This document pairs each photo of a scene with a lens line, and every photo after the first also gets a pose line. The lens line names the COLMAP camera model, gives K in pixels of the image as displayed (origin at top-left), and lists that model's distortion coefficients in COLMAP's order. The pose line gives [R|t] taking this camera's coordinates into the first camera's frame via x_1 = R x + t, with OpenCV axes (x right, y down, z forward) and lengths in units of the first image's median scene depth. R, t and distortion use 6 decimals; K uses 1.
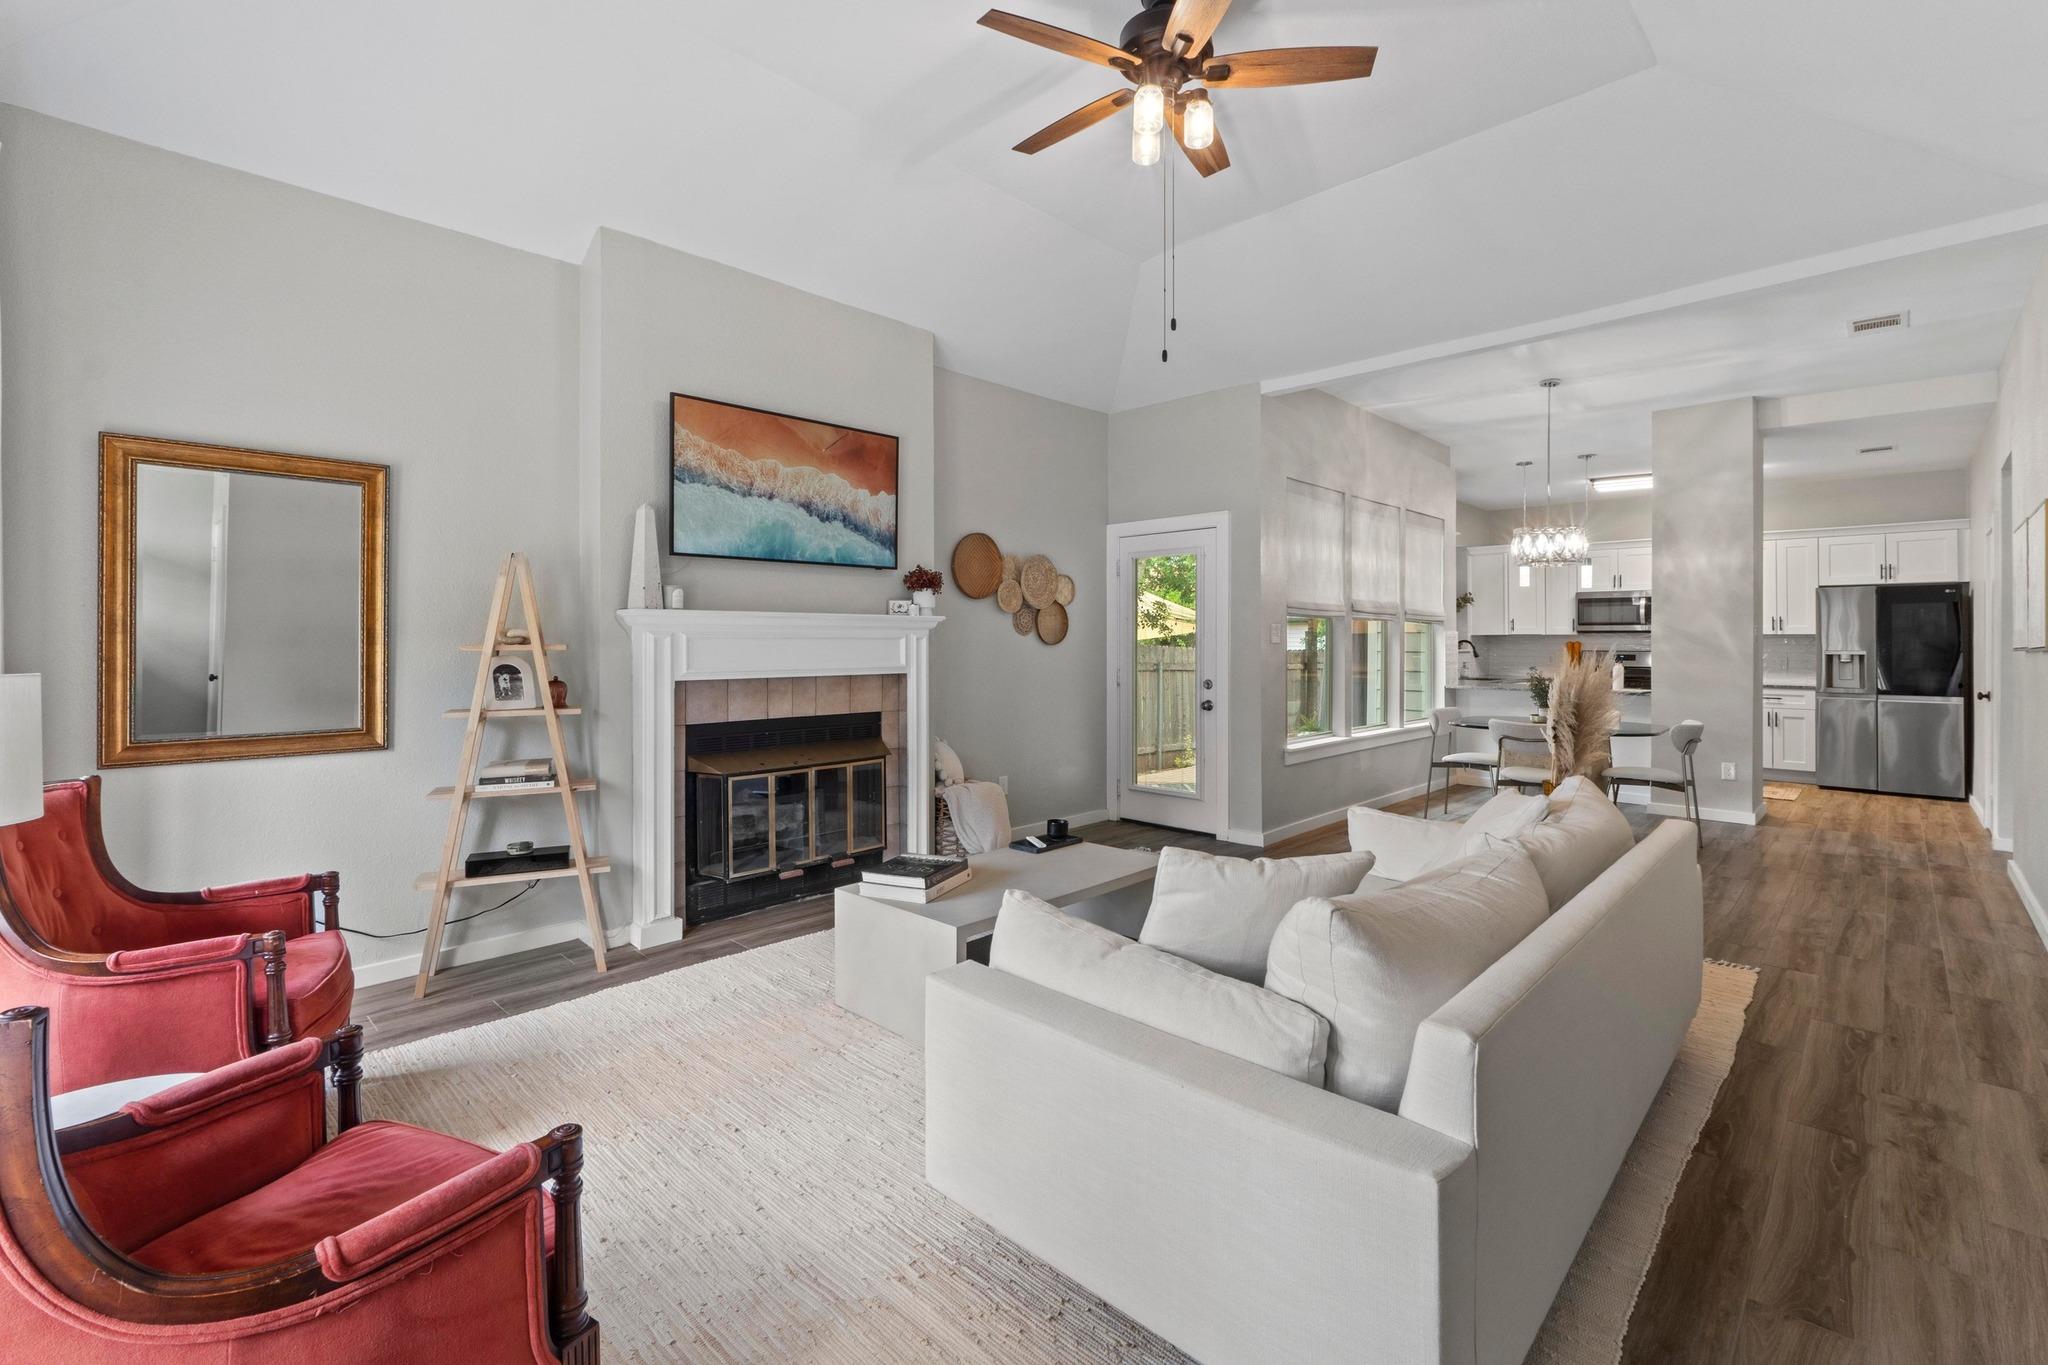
lens RADIAL K [[885.5, 0, 1028.5], [0, 885.5, 632.0], [0, 0, 1]] dist [-0.009213, -0.000285]
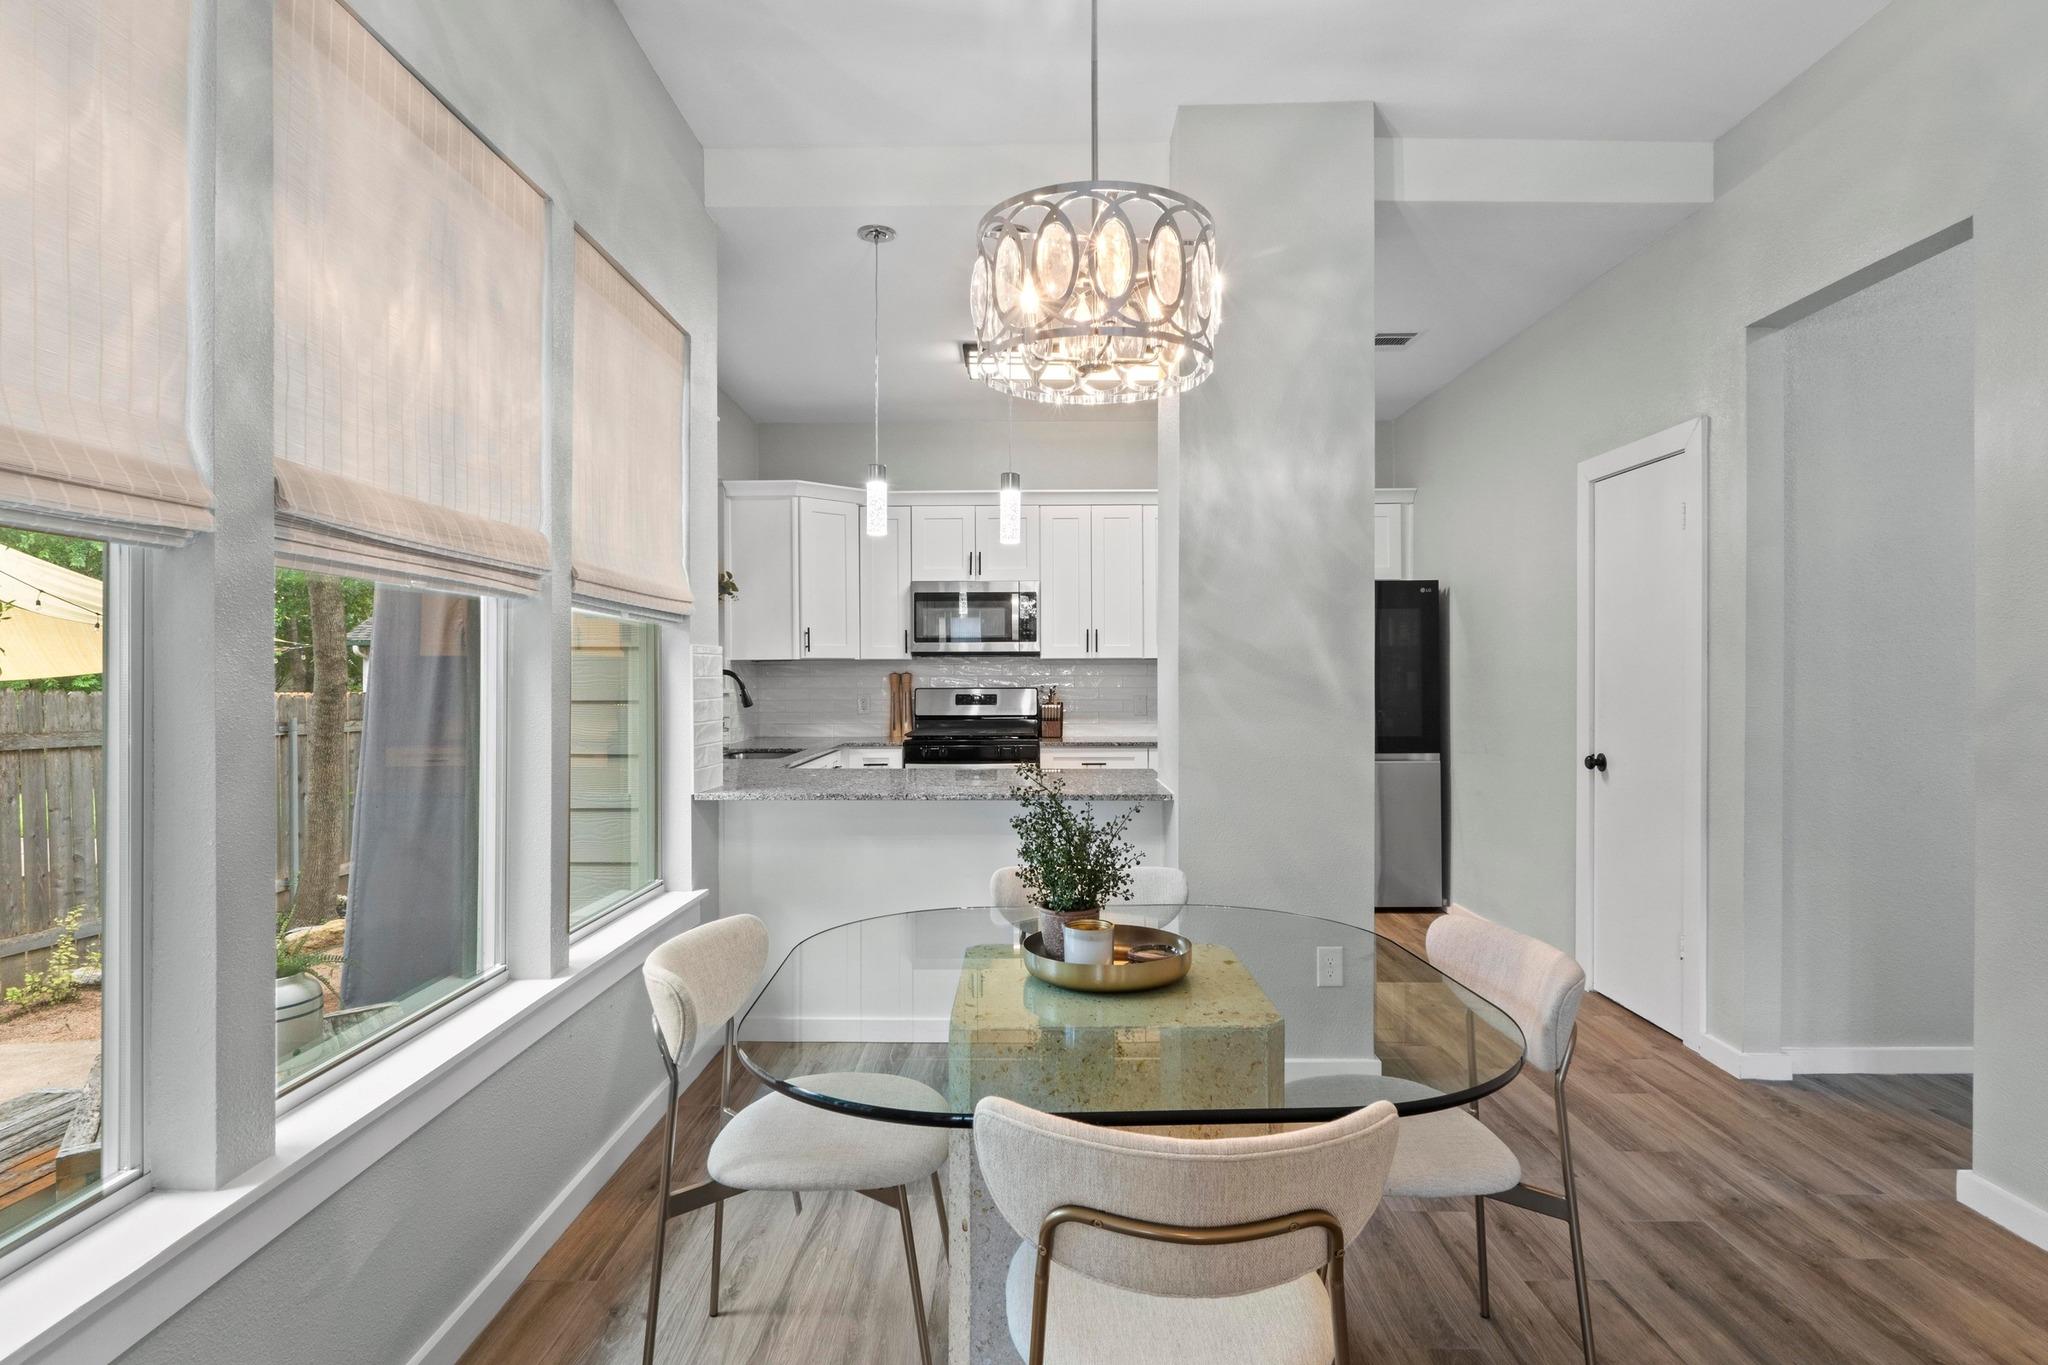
lens RADIAL K [[1045.3, 0, 1013.9], [0, 1045.3, 671.6], [0, 0, 1]] dist [-0.005768, -0.000063]
pose [[0.723002, -0.004711, 0.690830, 0.300763], [-0.000648, 0.999972, 0.007497, 0.007908], [-0.690846, -0.005868, 0.722978, 0.665545]]
